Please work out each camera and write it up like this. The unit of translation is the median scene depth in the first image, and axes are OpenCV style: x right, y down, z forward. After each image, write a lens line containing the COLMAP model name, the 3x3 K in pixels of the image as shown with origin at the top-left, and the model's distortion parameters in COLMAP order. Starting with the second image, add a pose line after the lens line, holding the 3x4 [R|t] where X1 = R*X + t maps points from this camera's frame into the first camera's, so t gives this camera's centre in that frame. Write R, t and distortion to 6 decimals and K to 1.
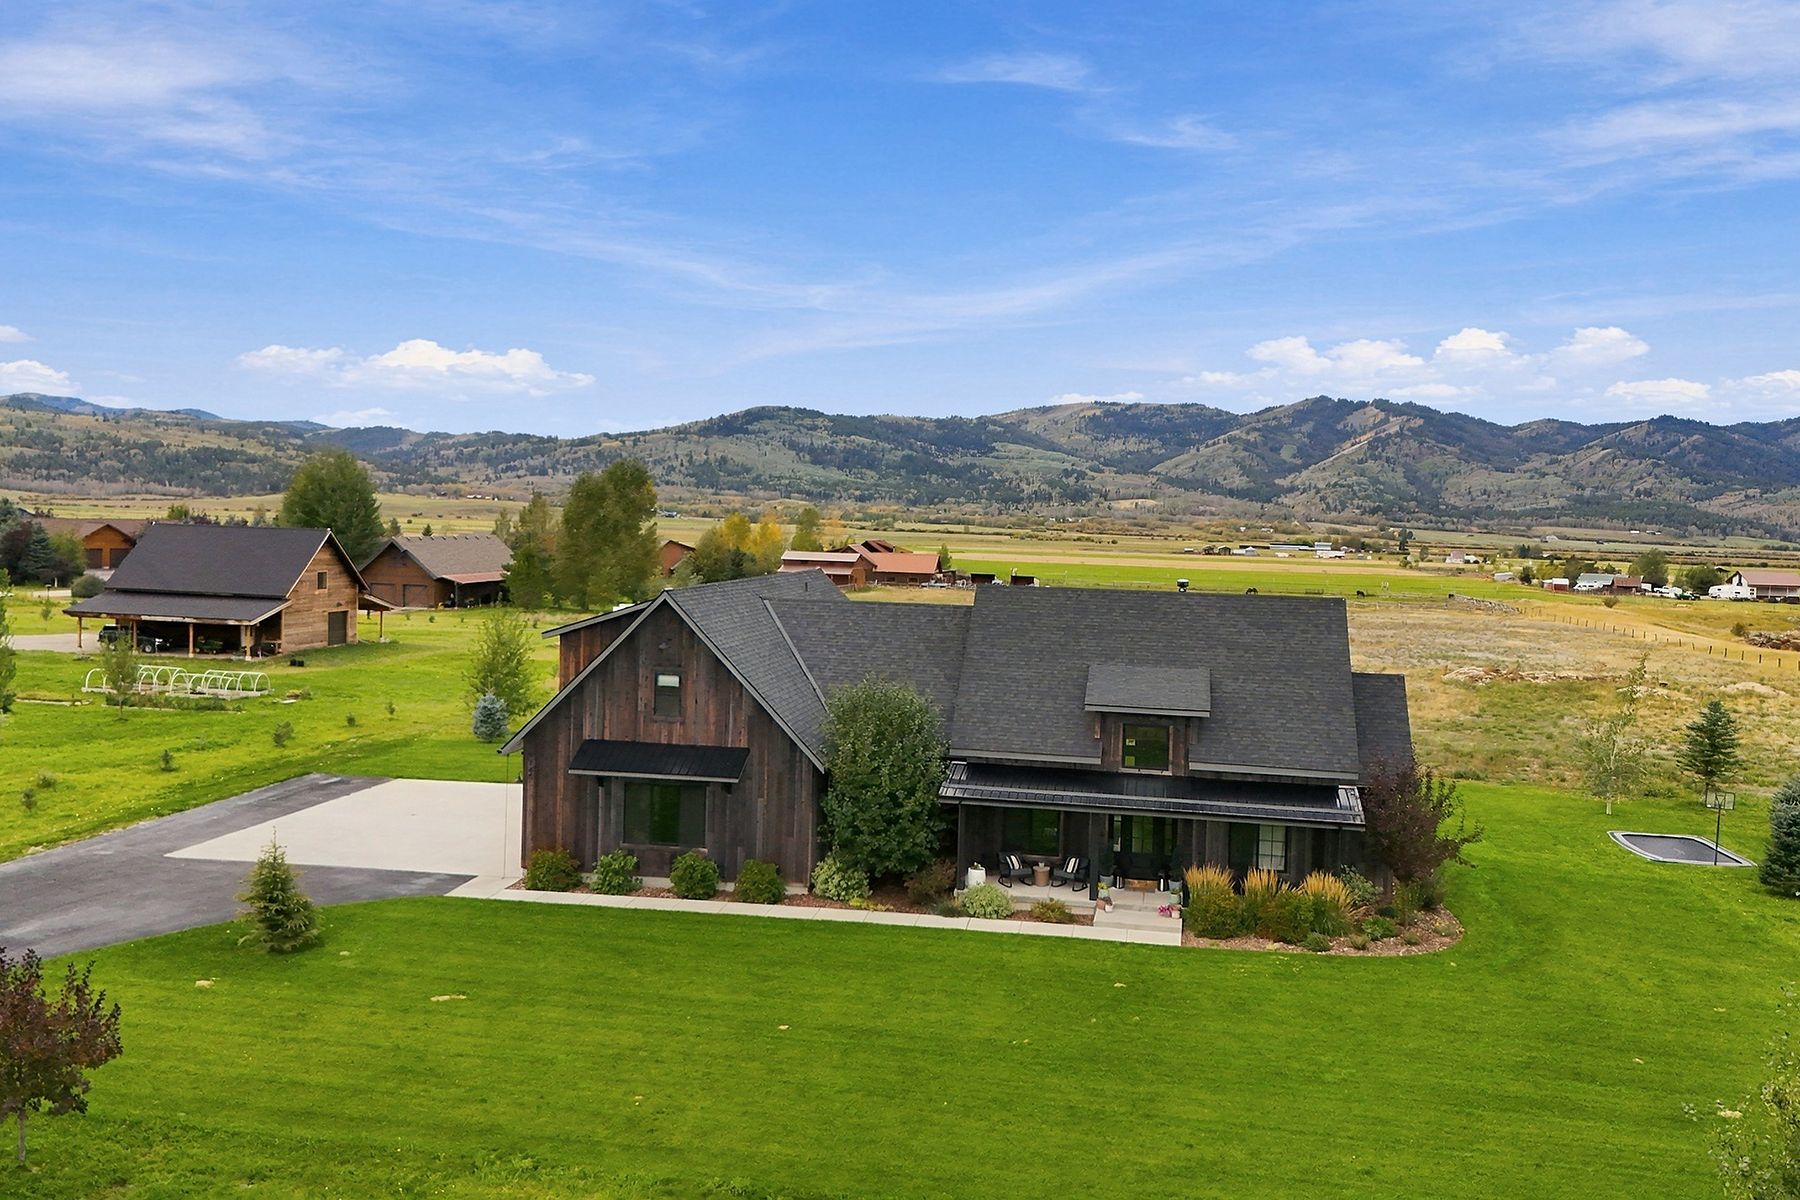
lens RADIAL K [[1570.3, 0, 899.0], [0, 1570.3, 597.1], [0, 0, 1]] dist [0.110757, -0.173136]
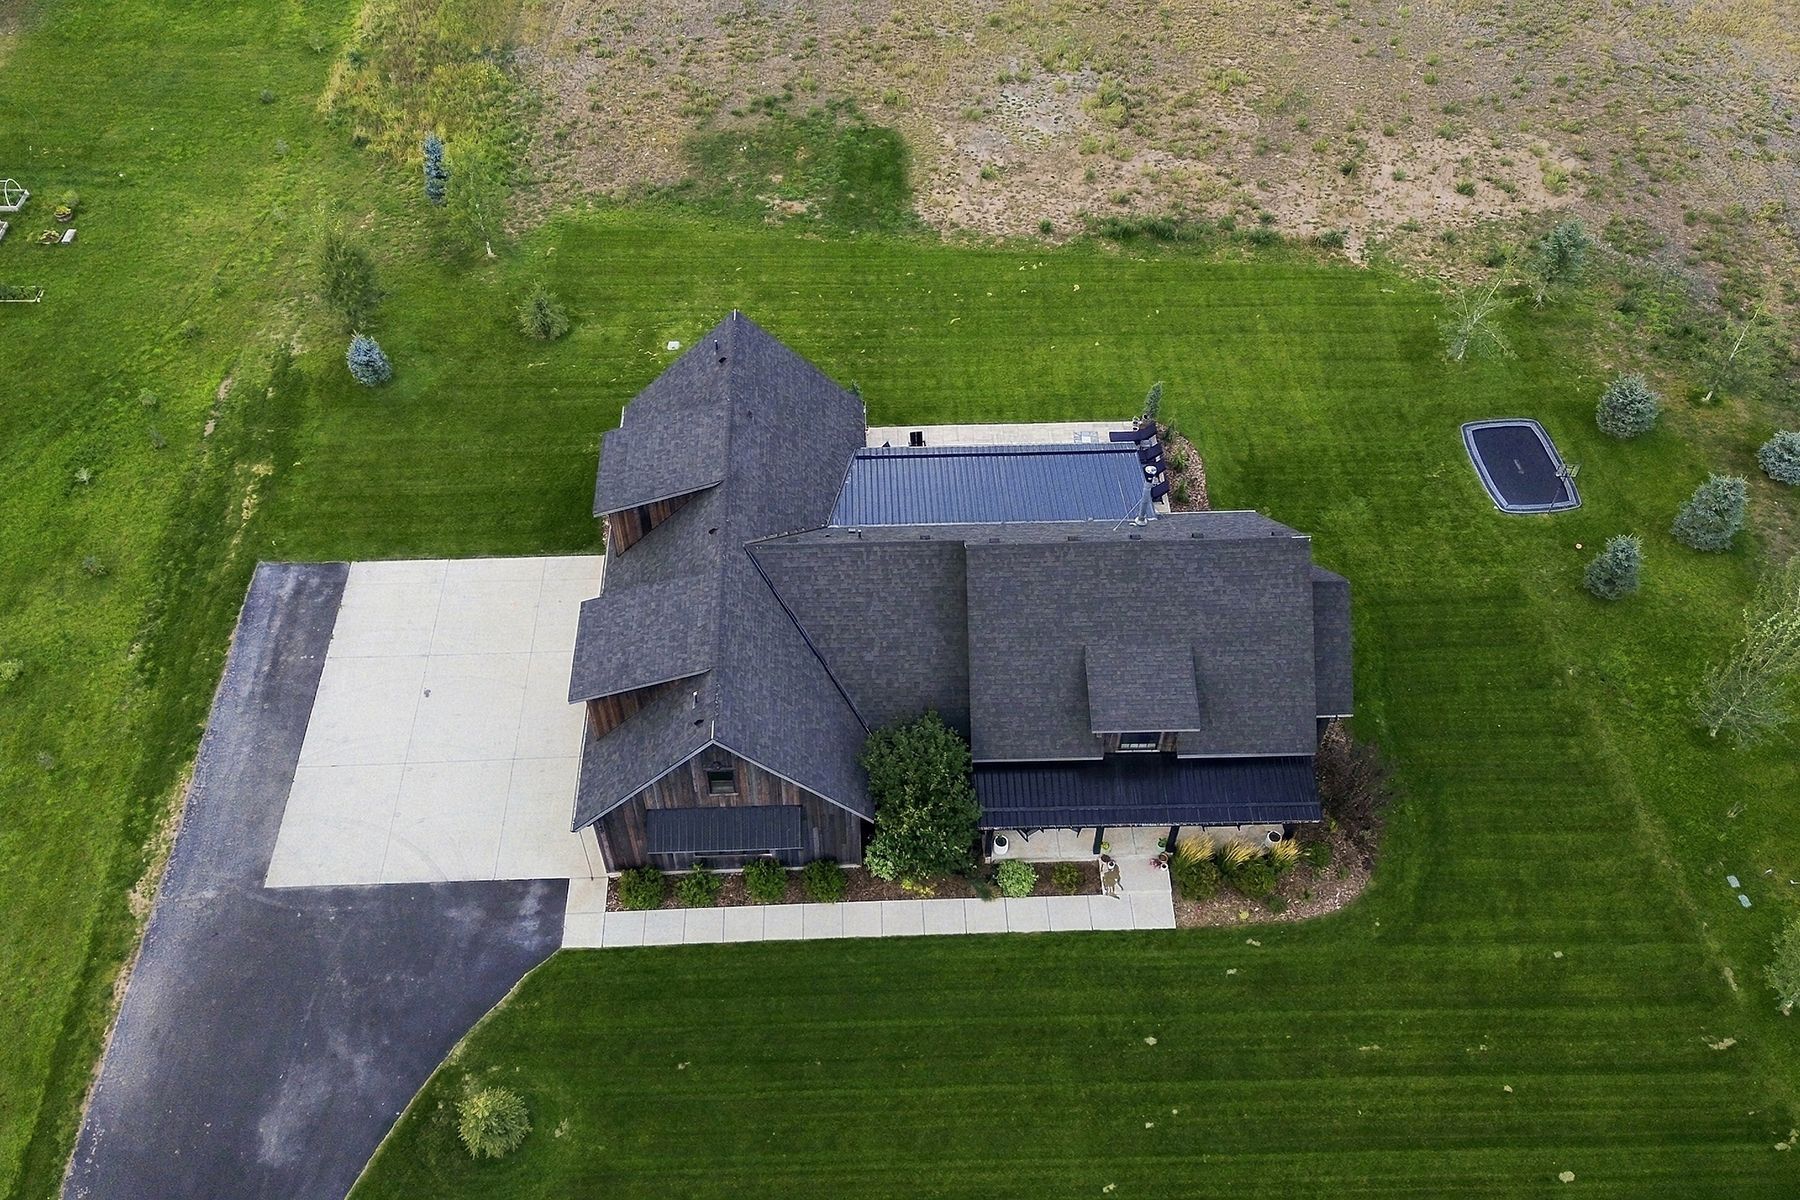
lens RADIAL K [[1509.4, 0, 902.1], [0, 1509.4, 605.2], [0, 0, 1]] dist [0.072730, -0.063895]
pose [[0.978163, -0.173227, 0.114845, -0.050639], [0.034232, 0.679298, 0.733063, -0.321621], [-0.205000, -0.713124, 0.670395, 0.147589]]
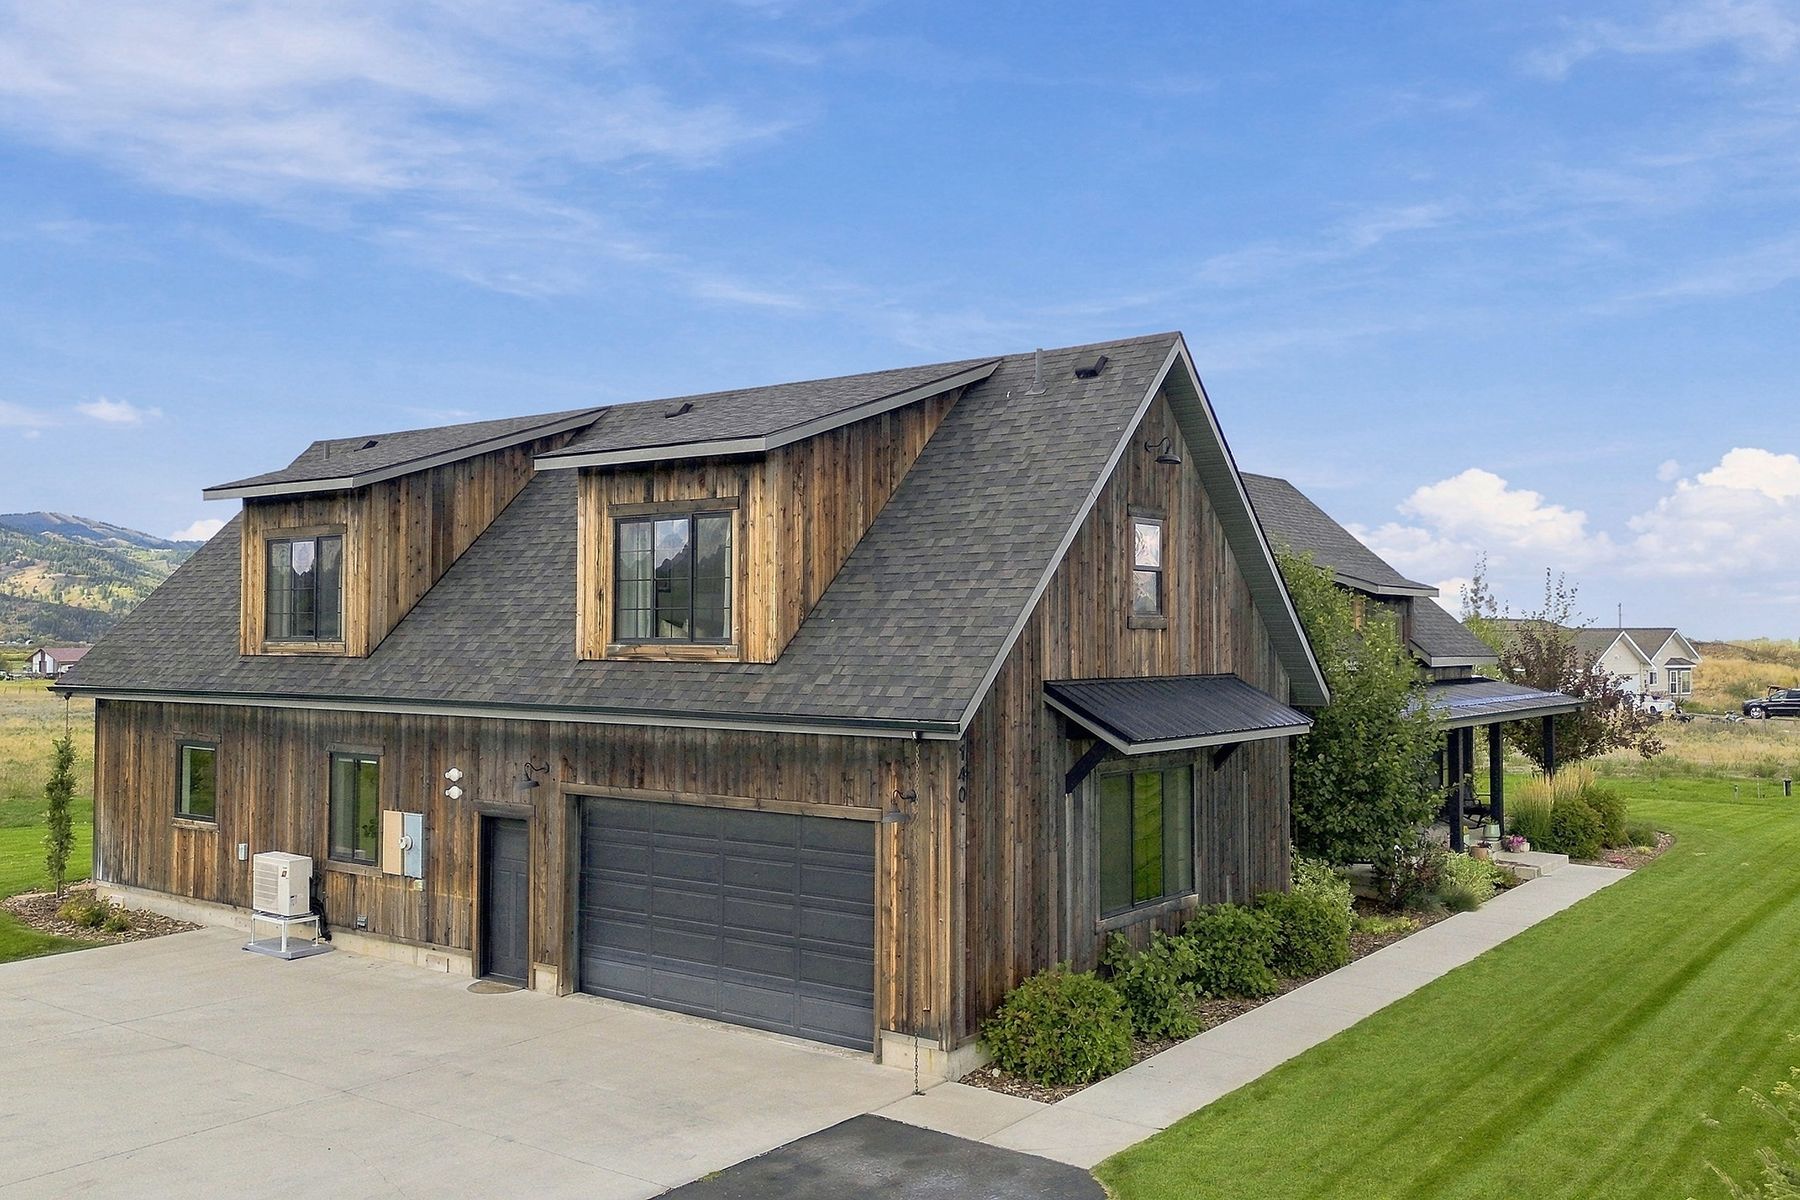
lens RADIAL K [[1516.7, 0, 984.7], [0, 1516.7, 603.9], [0, 0, 1]] dist [0.043028, -0.010040]
pose [[0.435581, -0.009067, 0.900104, -0.229663], [0.059973, 0.998020, -0.018969, 0.031814], [-0.898149, 0.062244, 0.435263, 0.349739]]
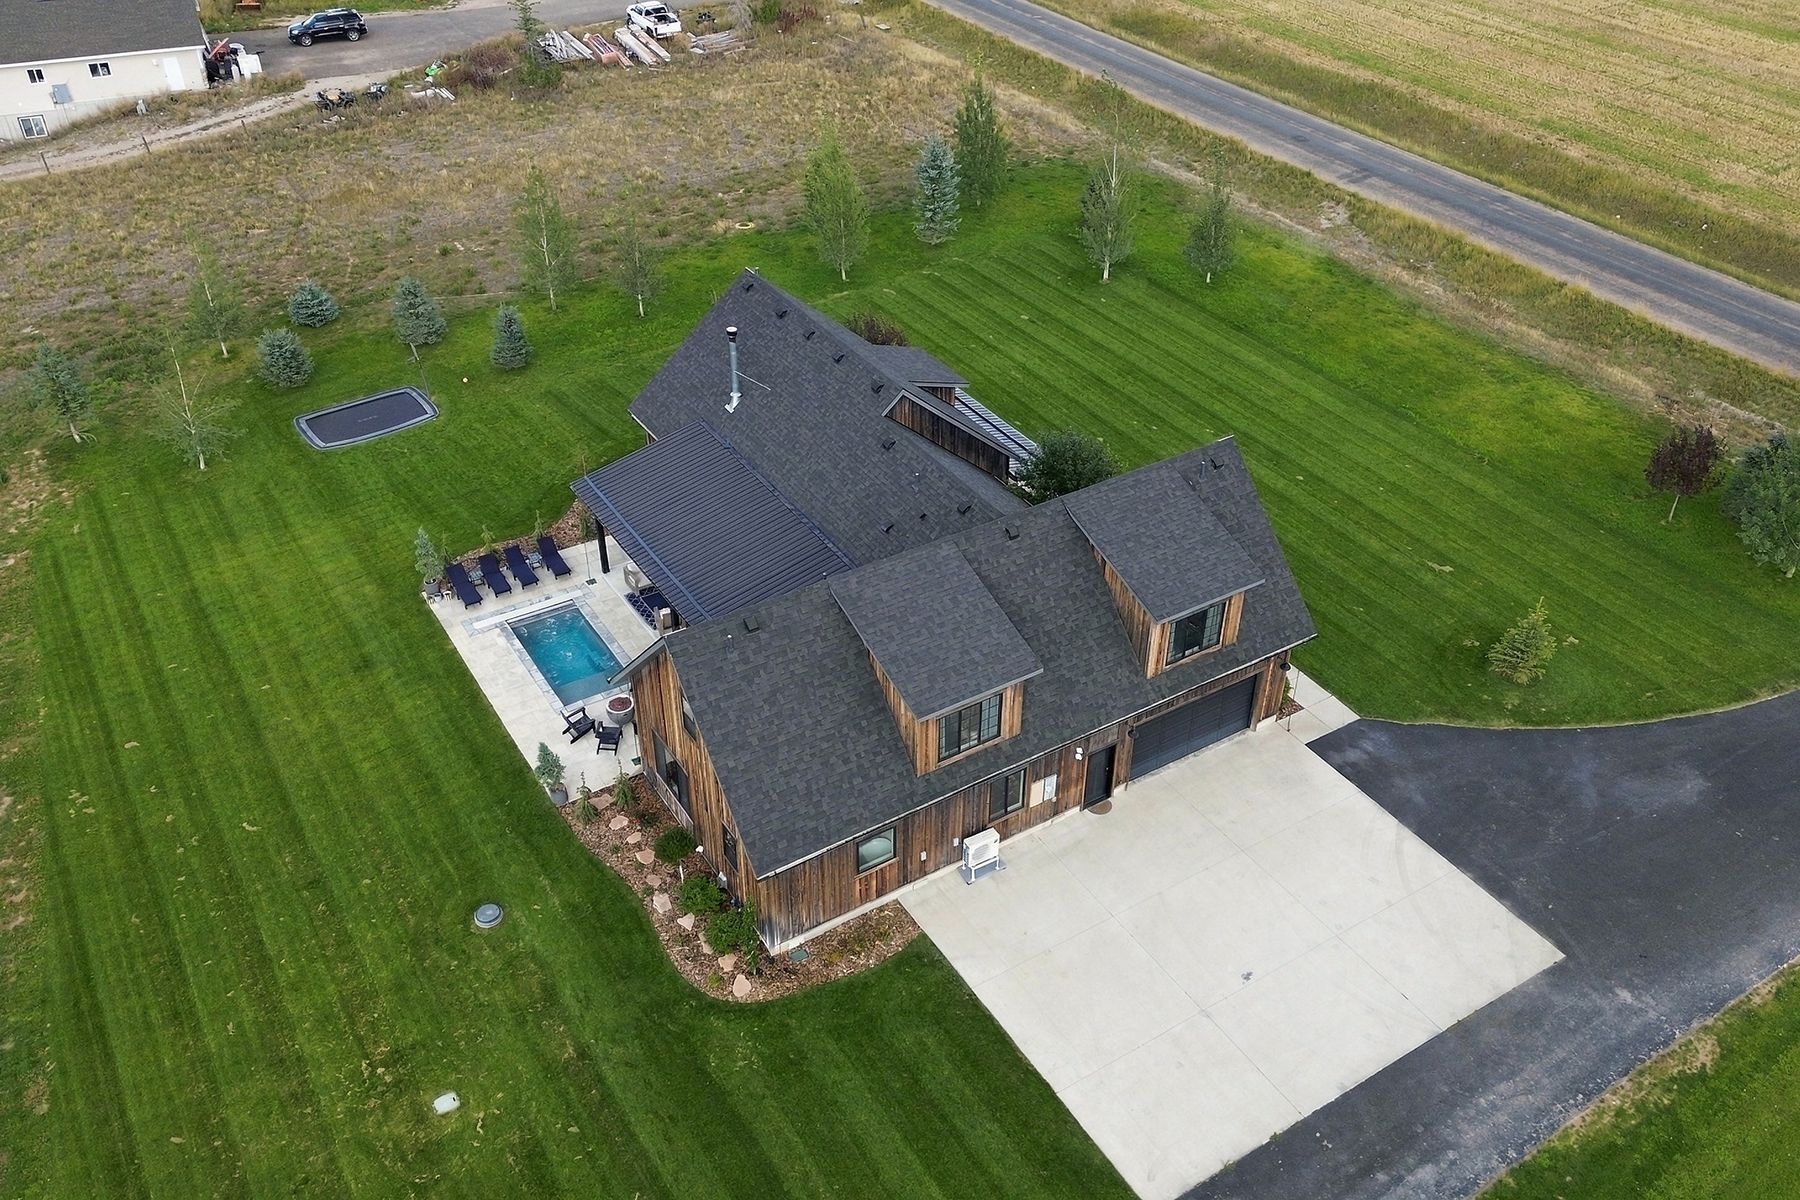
lens RADIAL K [[1509.4, 0, 902.1], [0, 1509.4, 605.2], [0, 0, 1]] dist [0.072730, -0.063895]
pose [[-0.668623, -0.466126, 0.579370, -0.272279], [0.016700, 0.769531, 0.638391, -0.244791], [-0.743414, 0.436518, -0.506742, 0.718294]]
